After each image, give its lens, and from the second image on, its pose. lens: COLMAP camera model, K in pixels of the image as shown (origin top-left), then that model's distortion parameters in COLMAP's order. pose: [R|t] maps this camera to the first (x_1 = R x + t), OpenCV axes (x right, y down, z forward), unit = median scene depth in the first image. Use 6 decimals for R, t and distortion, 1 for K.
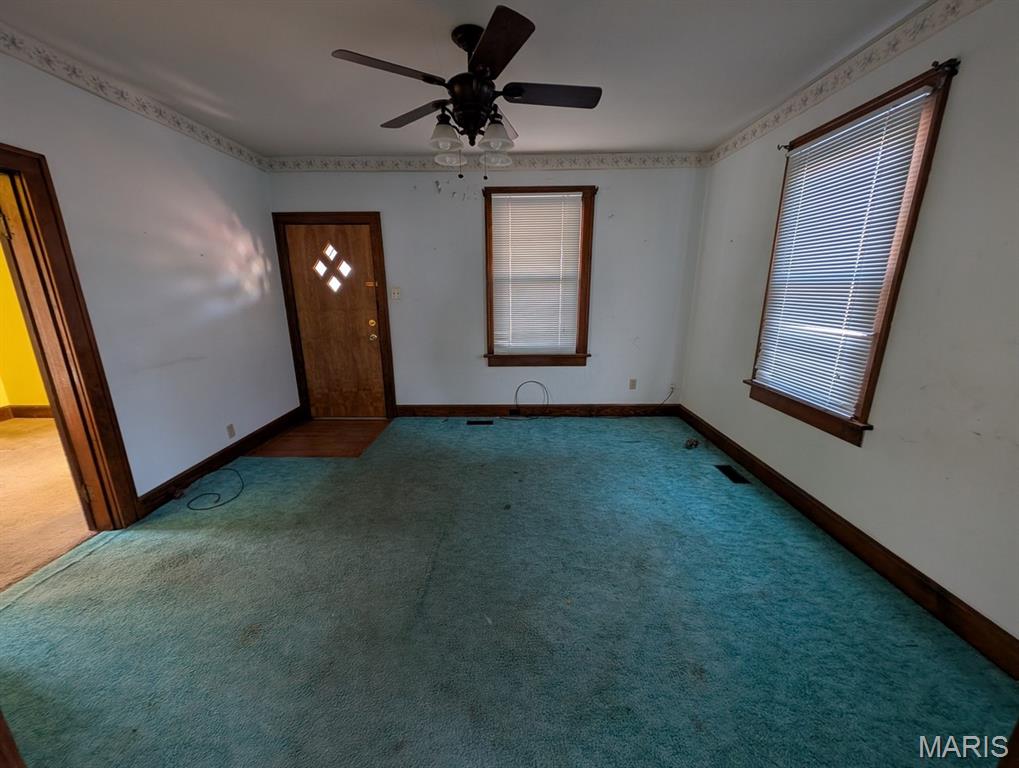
lens RADIAL K [[383.1, 0, 506.8], [0, 383.1, 382.4], [0, 0, 1]] dist [-0.001294, -0.000467]
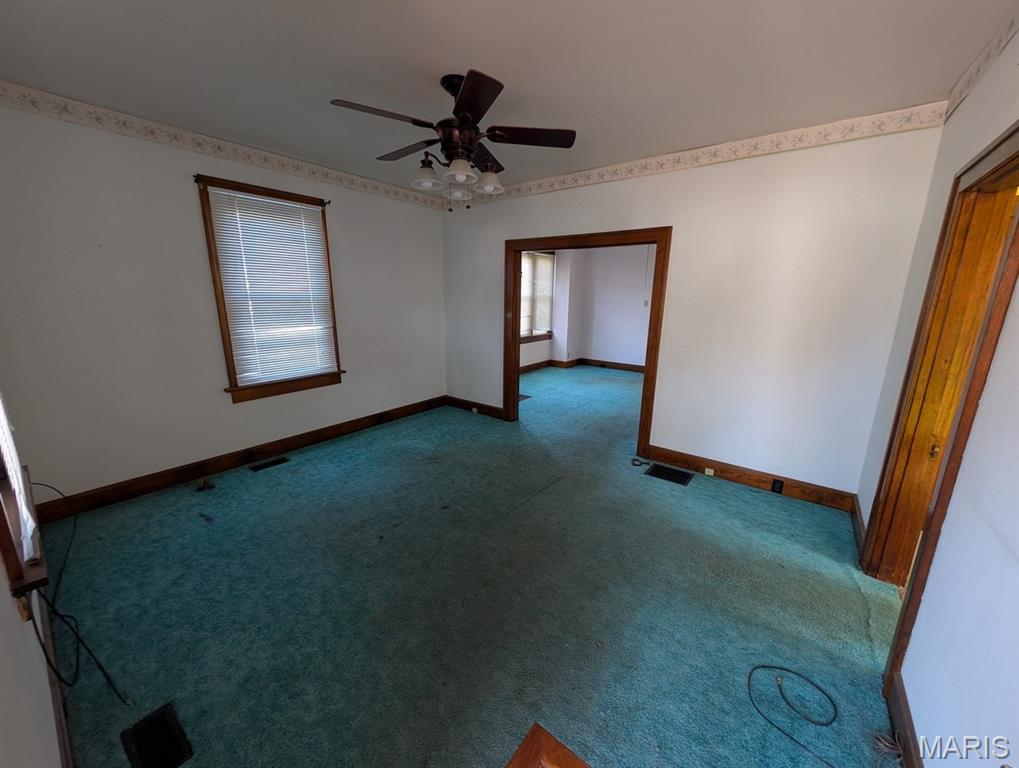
lens RADIAL K [[383.1, 0, 506.8], [0, 383.1, 382.4], [0, 0, 1]] dist [-0.001294, -0.000467]
pose [[-0.804162, -0.137151, 0.578371, -0.753658], [0.135717, 0.904950, 0.403294, -0.429637], [-0.578709, 0.402808, -0.709113, 1.599189]]
